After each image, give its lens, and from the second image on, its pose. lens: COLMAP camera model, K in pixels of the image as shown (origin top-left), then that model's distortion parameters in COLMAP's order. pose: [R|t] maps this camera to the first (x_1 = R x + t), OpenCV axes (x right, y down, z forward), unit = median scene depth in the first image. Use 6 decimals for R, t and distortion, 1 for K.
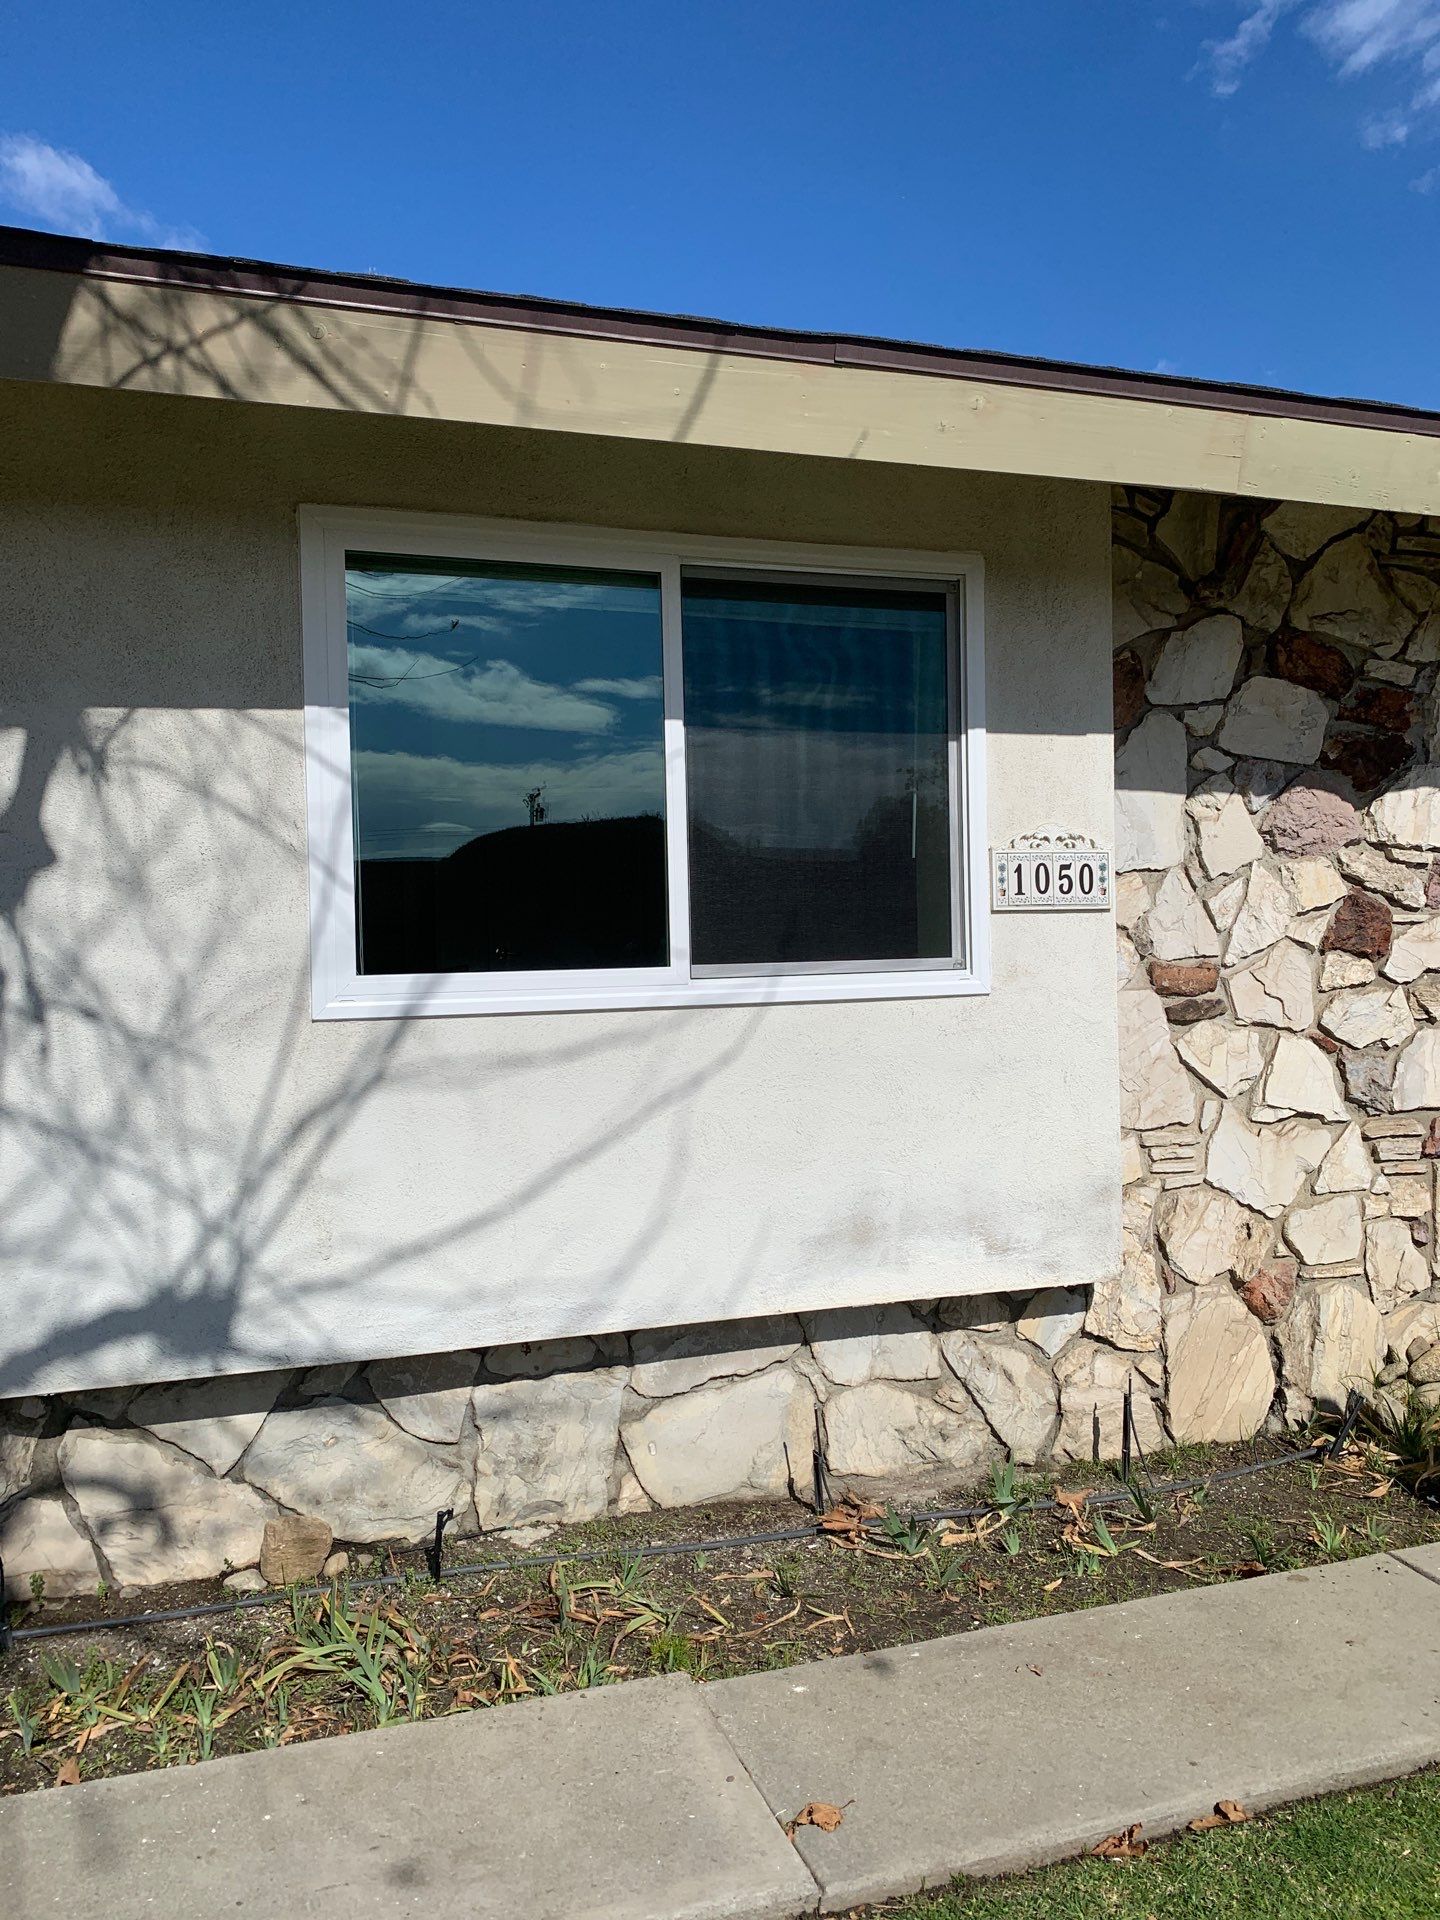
lens RADIAL K [[1556.4, 0, 720.8], [0, 1556.4, 981.7], [0, 0, 1]] dist [-0.004253, 0.083142]
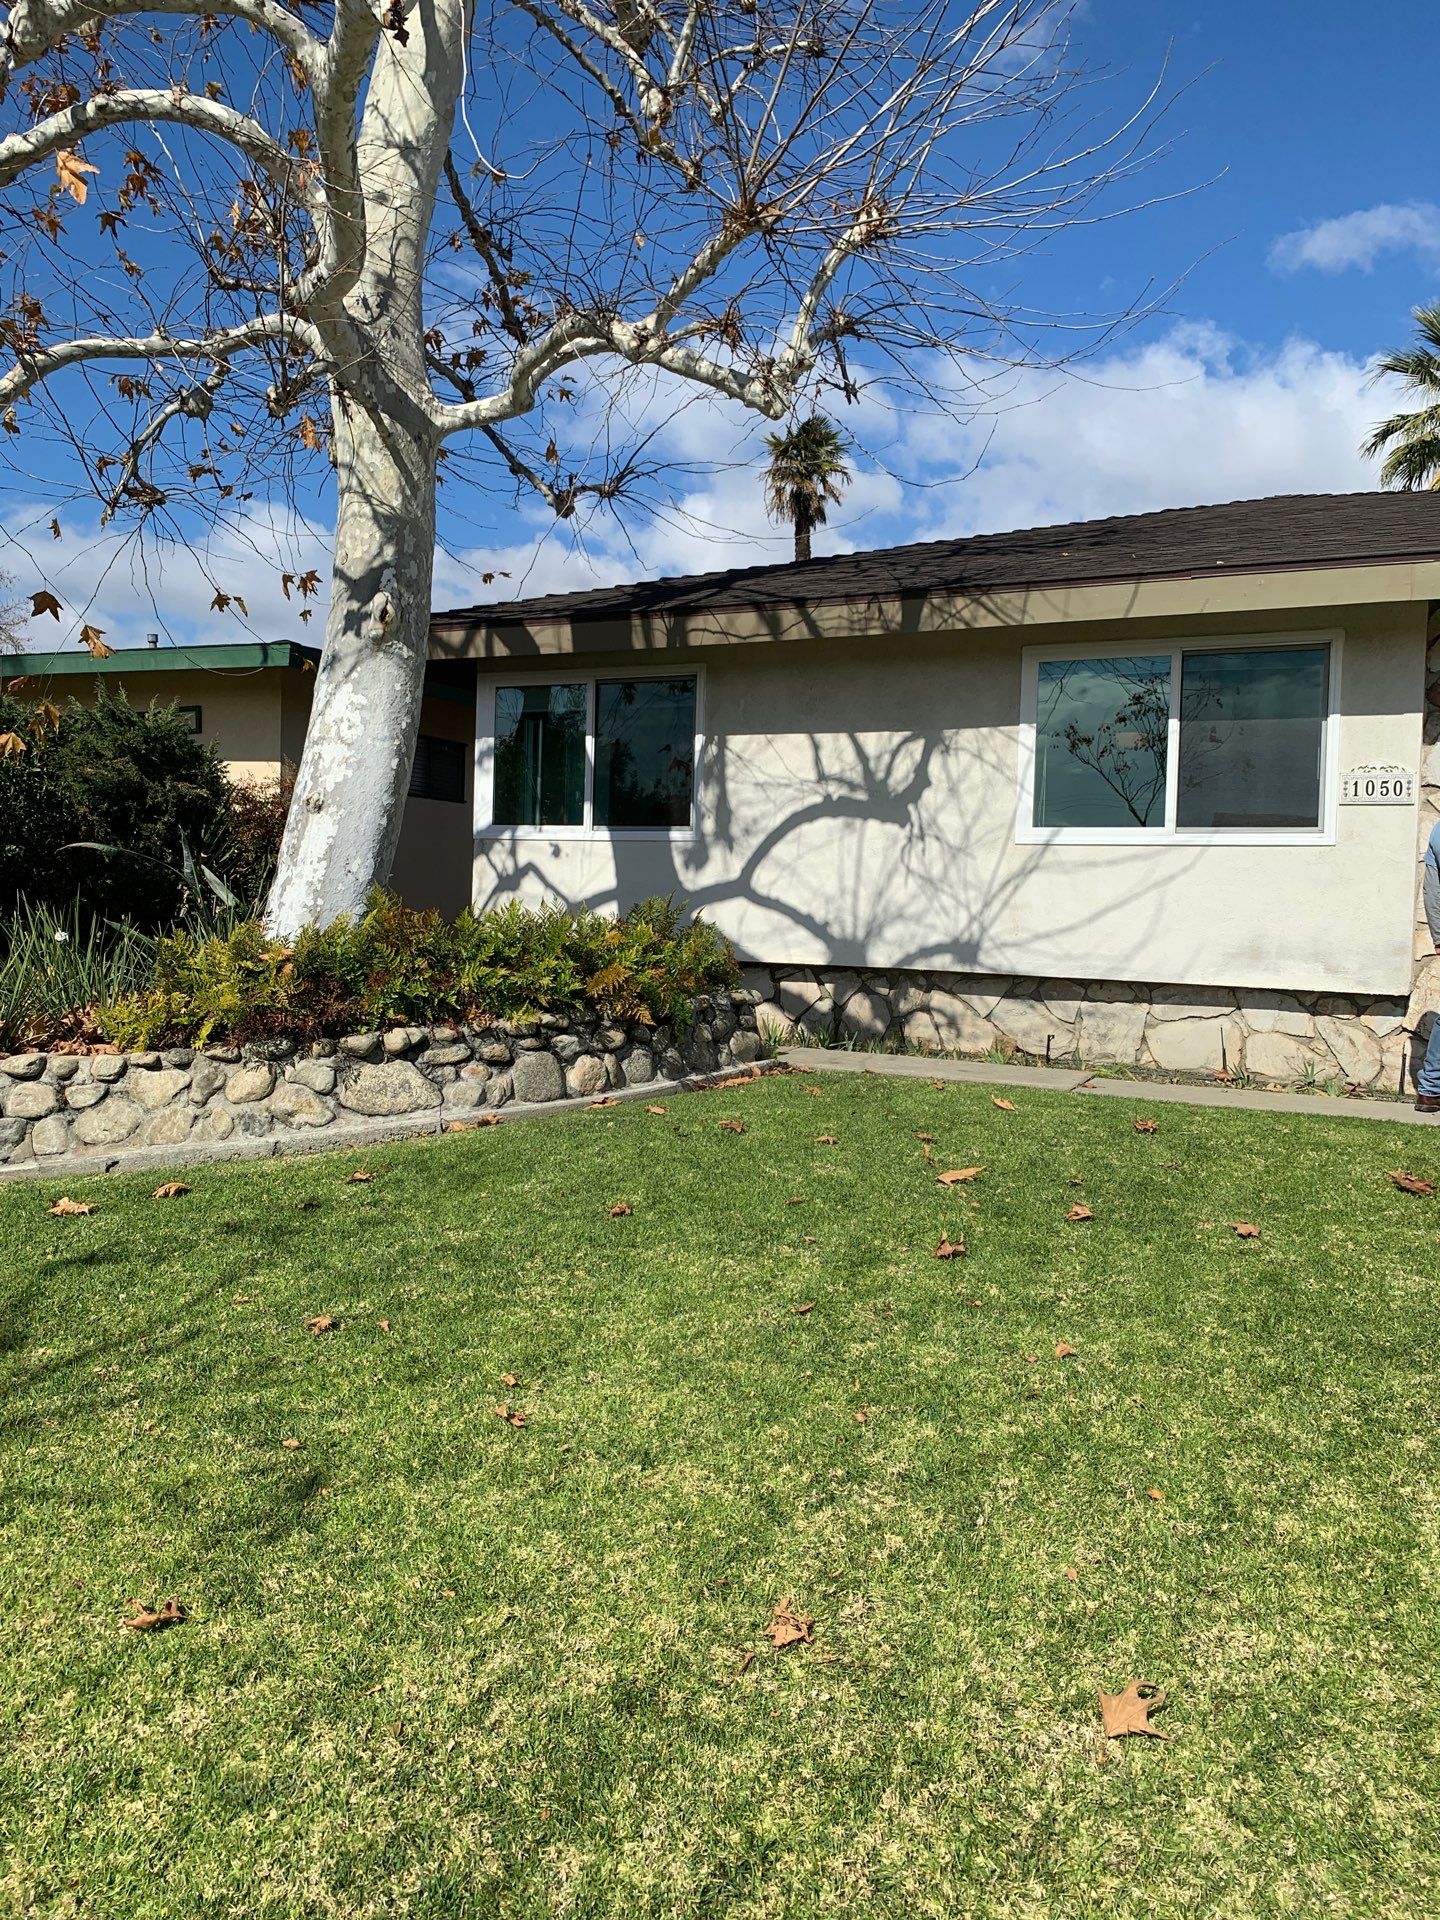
lens RADIAL K [[1416.0, 0, 720.0], [0, 1416.0, 960.0], [0, 0, 1]] dist [0.035101, -0.005999]
pose [[0.690593, 0.076048, -0.719234, 1.139808], [-0.055252, 0.997098, 0.052376, 0.122679], [0.721130, 0.003569, 0.692791, -1.026607]]
